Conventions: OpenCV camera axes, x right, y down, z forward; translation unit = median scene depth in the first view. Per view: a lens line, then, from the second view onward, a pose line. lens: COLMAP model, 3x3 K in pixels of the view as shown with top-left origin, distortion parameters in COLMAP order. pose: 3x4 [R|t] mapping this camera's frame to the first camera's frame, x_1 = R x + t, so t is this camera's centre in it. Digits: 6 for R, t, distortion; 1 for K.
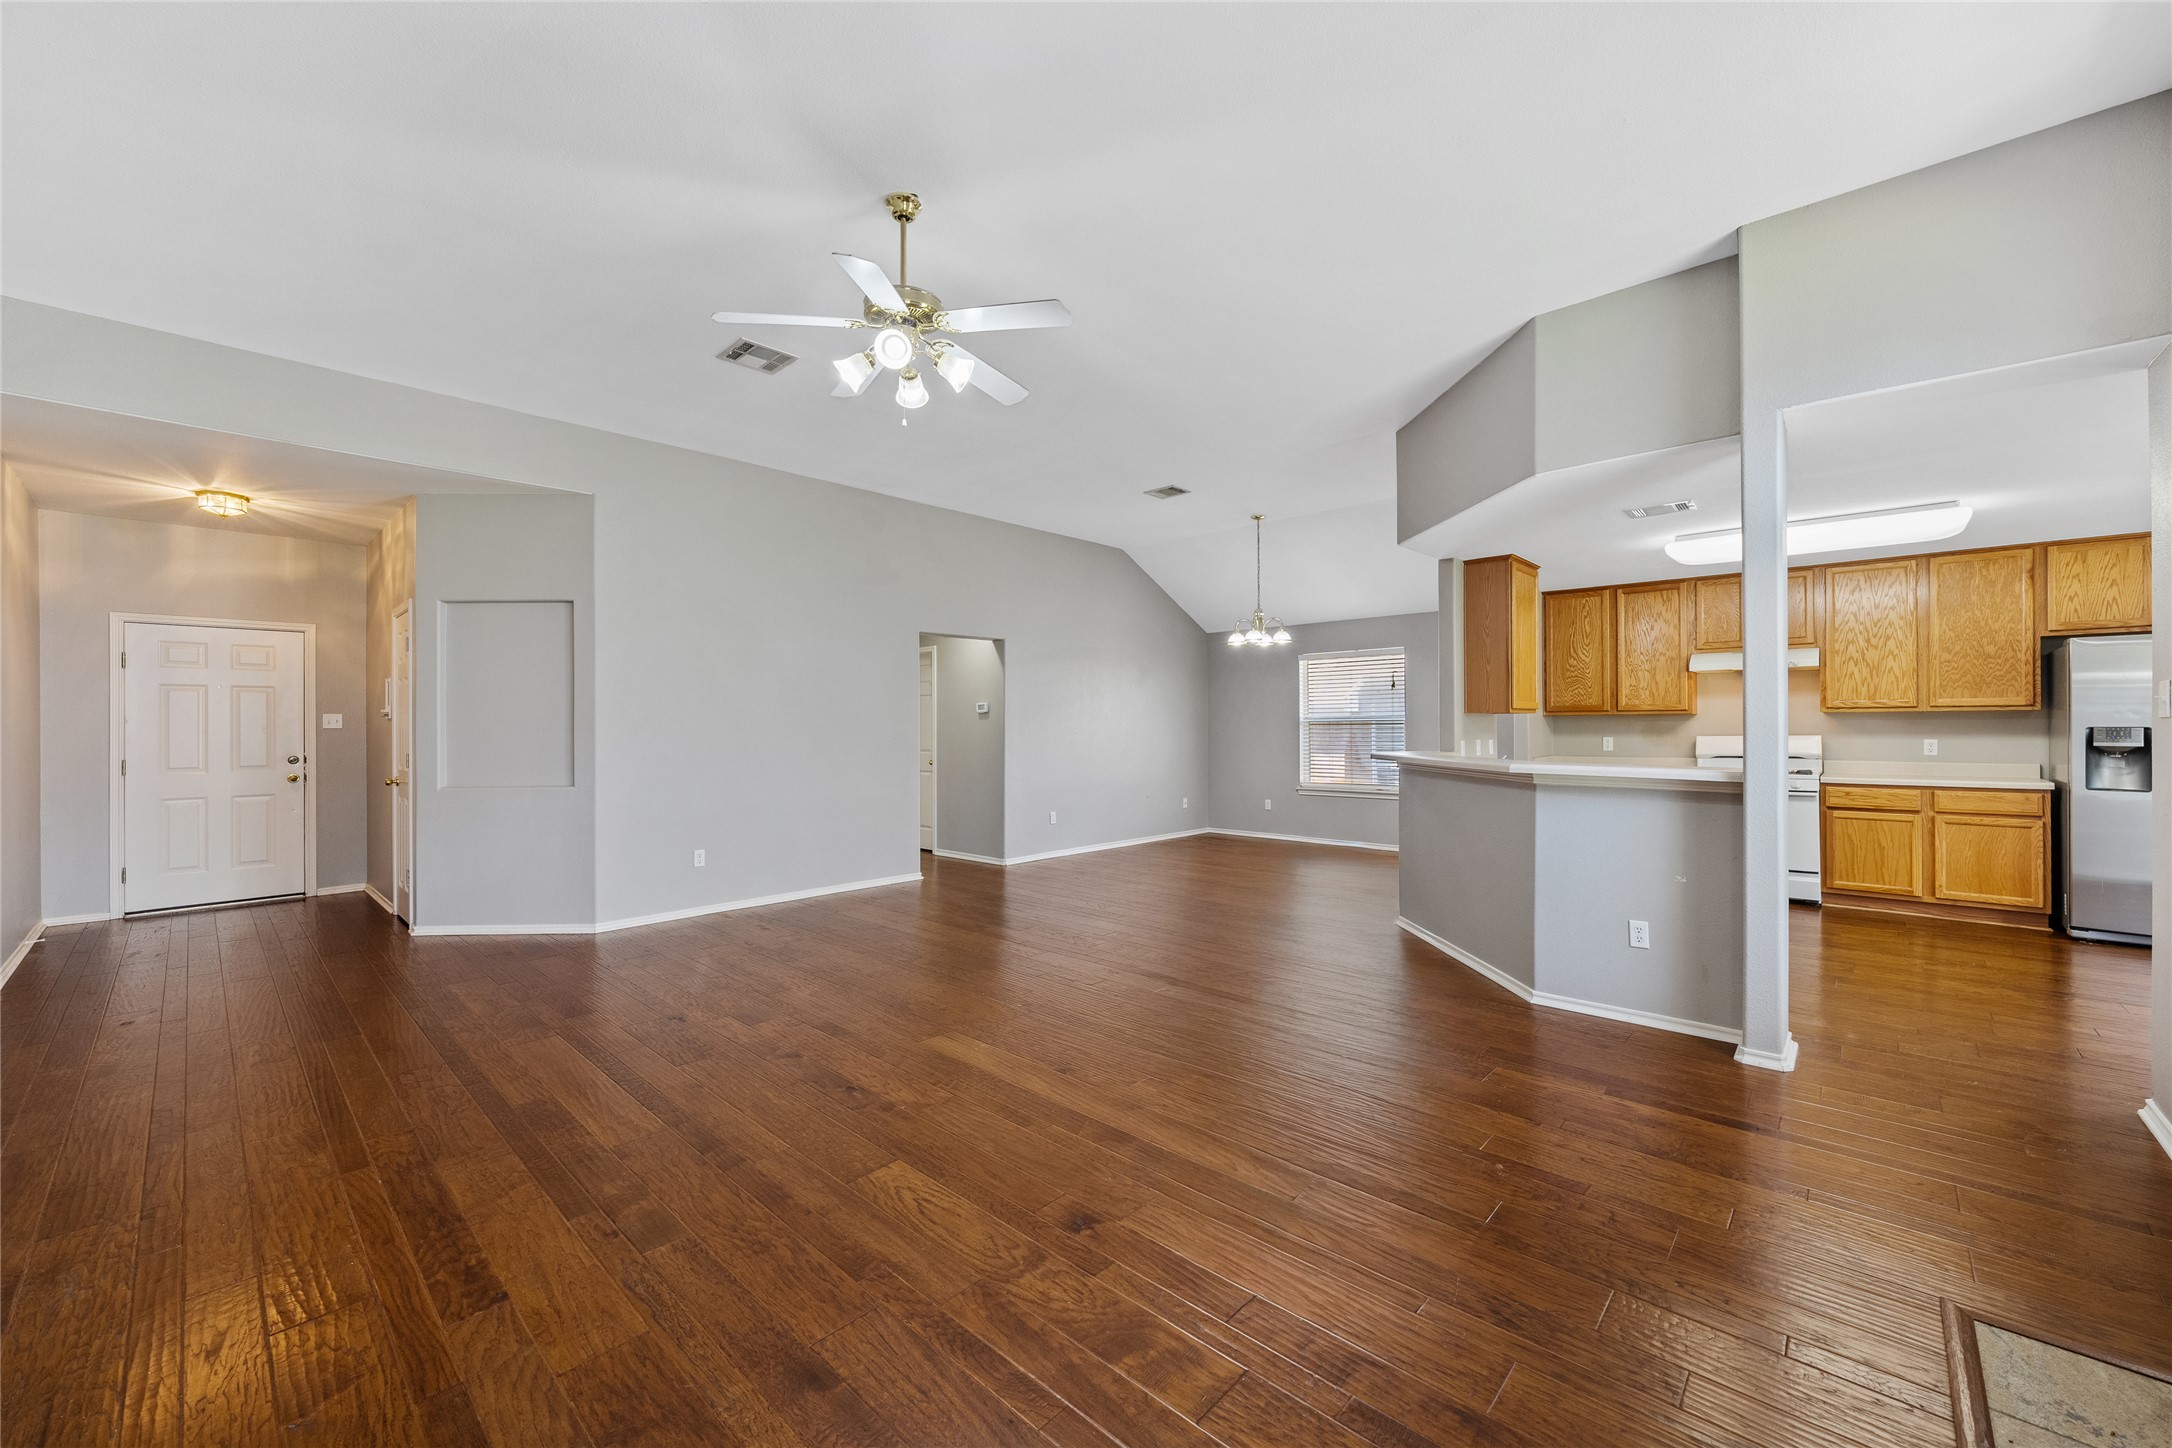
lens RADIAL K [[841.7, 0, 1086.0], [0, 841.7, 724.0], [0, 0, 1]] dist [-0.000241, -0.000016]
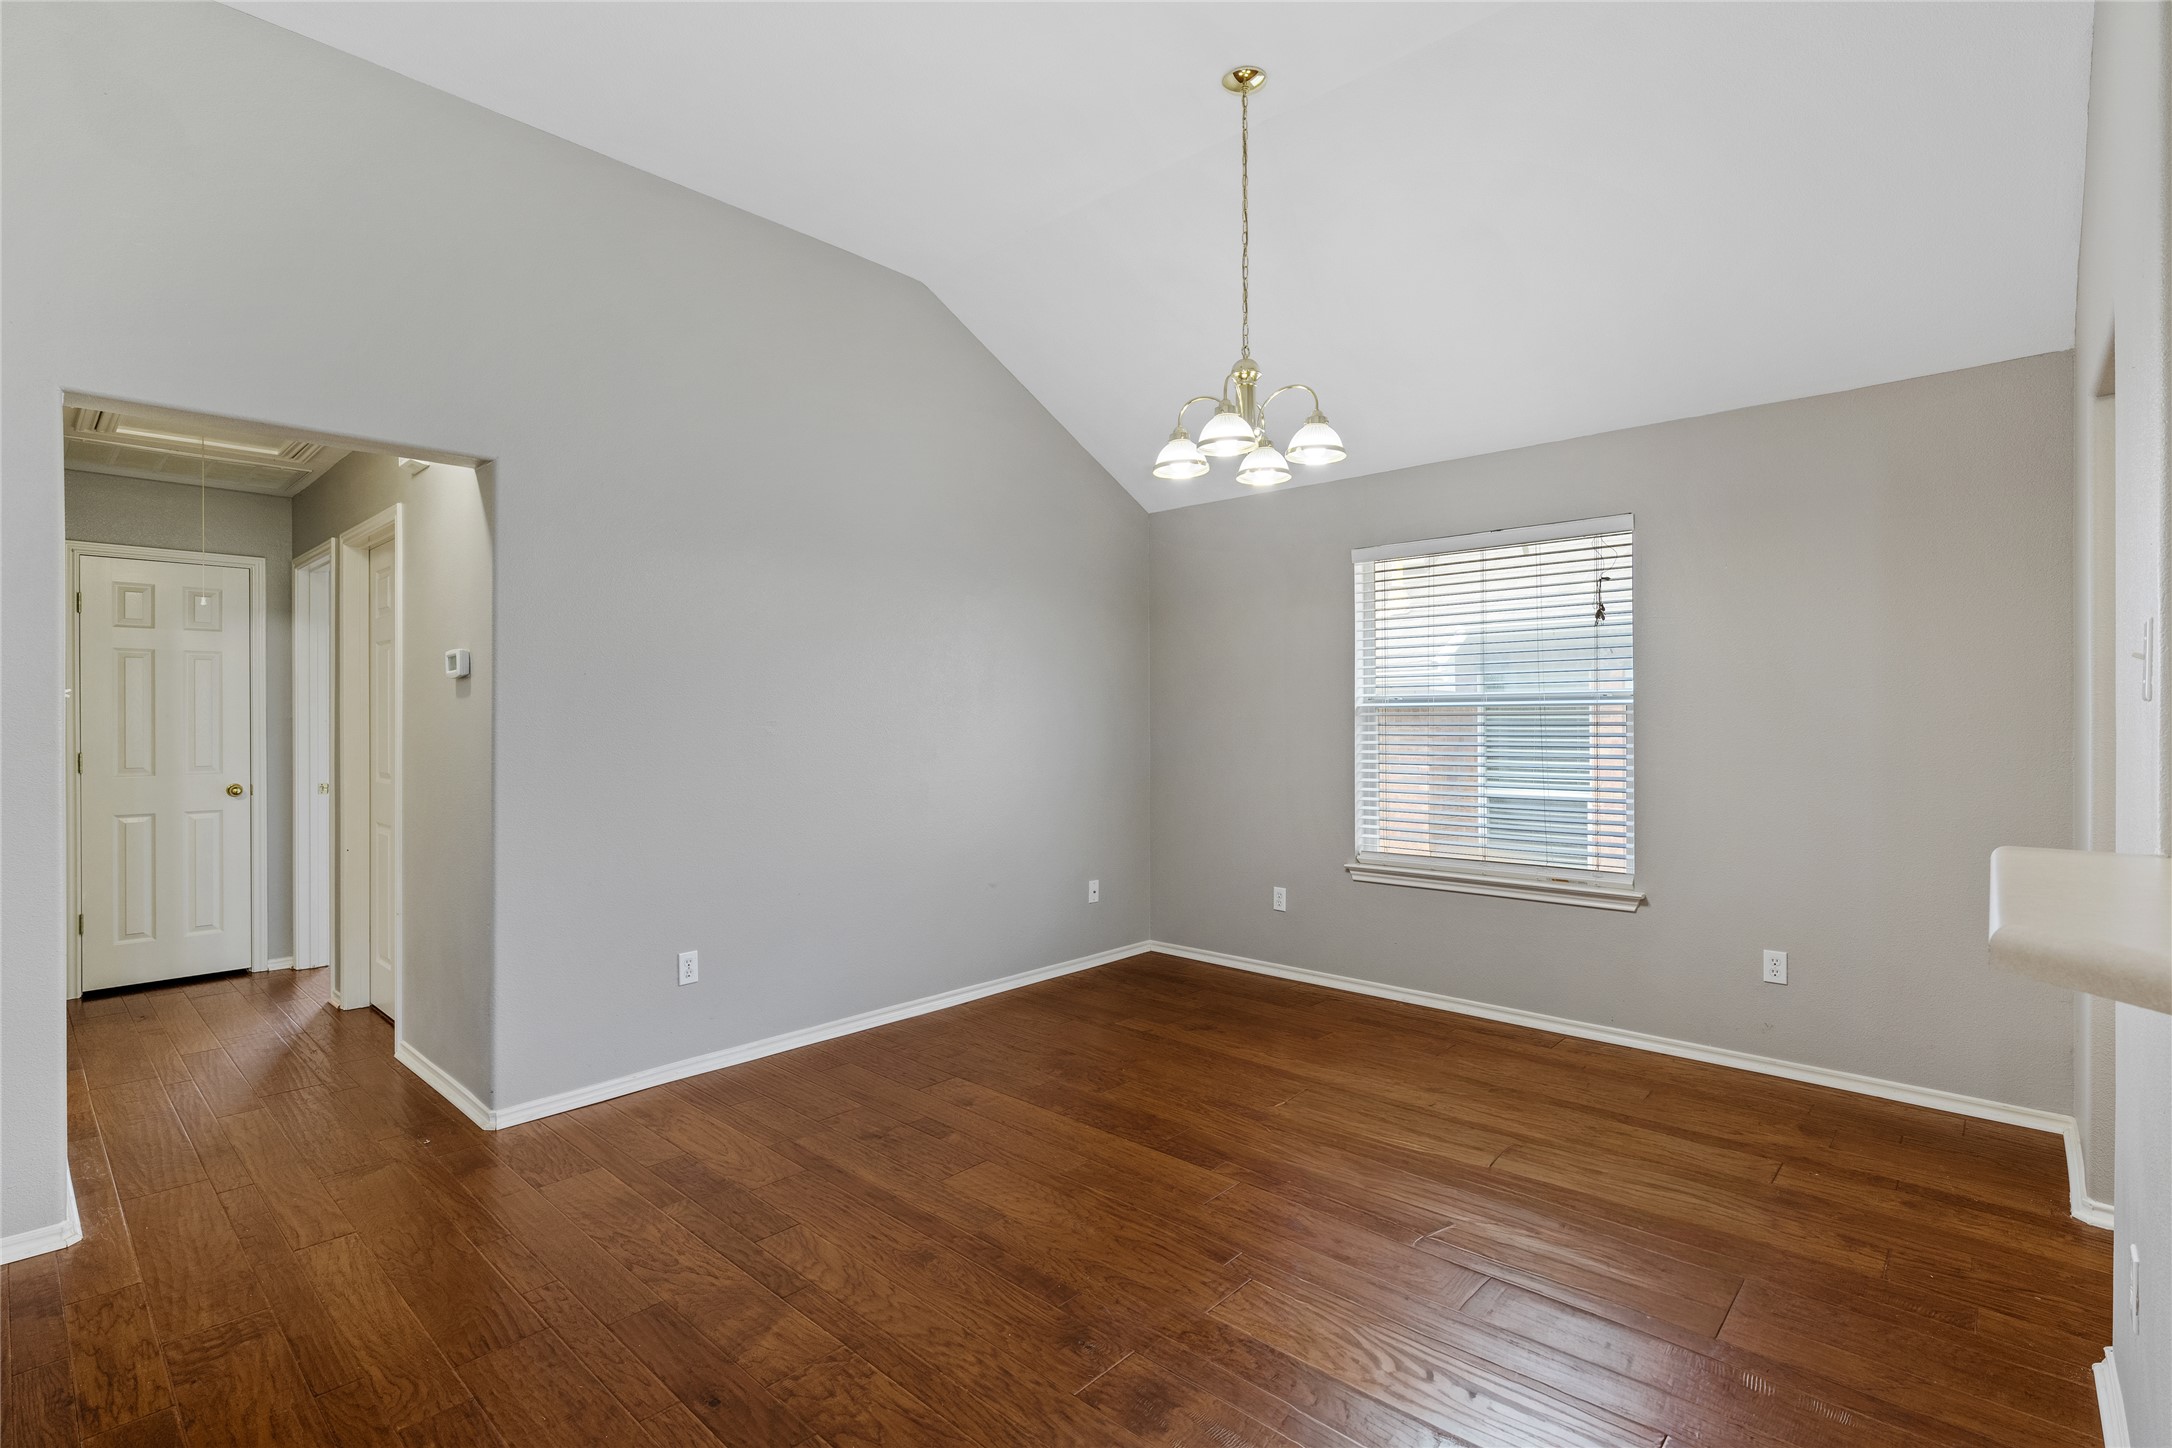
lens RADIAL K [[1012.1, 0, 1086.0], [0, 1012.1, 724.0], [0, 0, 1]] dist [0.001230, 0.000085]
pose [[0.999963, 0.003633, 0.007755, 0.154646], [-0.003699, 0.999957, 0.008485, 0.002044], [-0.007724, -0.008513, 0.999934, 0.664137]]
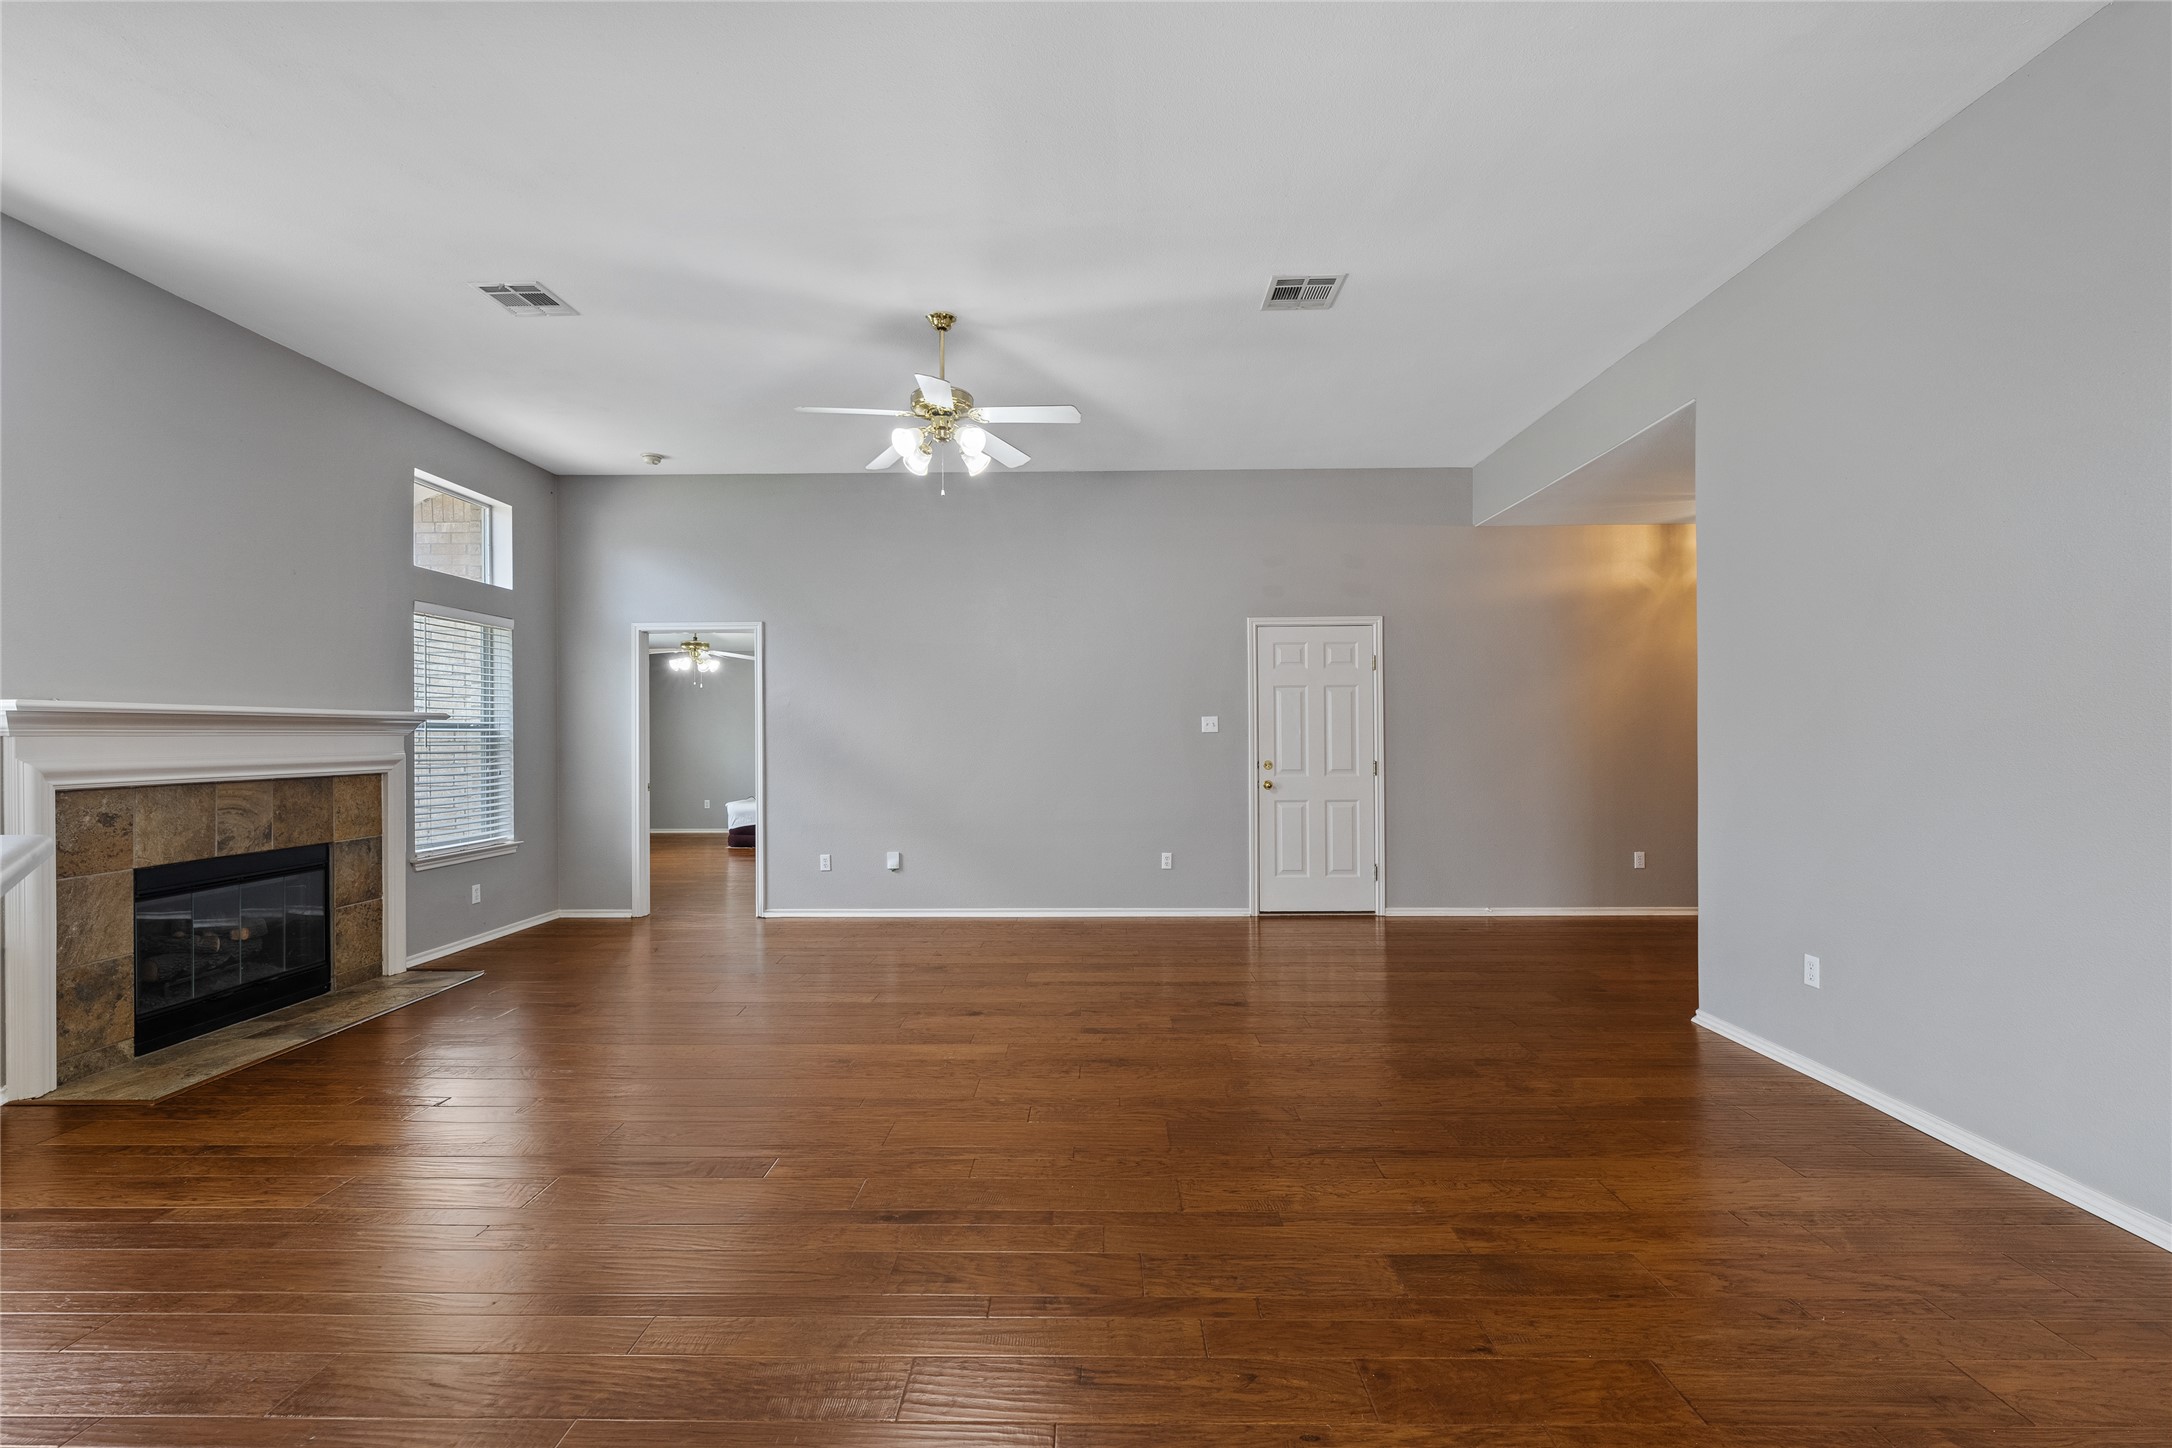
lens RADIAL K [[916.2, 0, 1086.0], [0, 916.2, 724.0], [0, 0, 1]] dist [-0.001915, -0.000156]
pose [[-0.746613, 0.002781, -0.665253, 0.230055], [0.013394, 0.999851, -0.010853, 0.002162], [0.665124, -0.017013, -0.746539, 0.933872]]
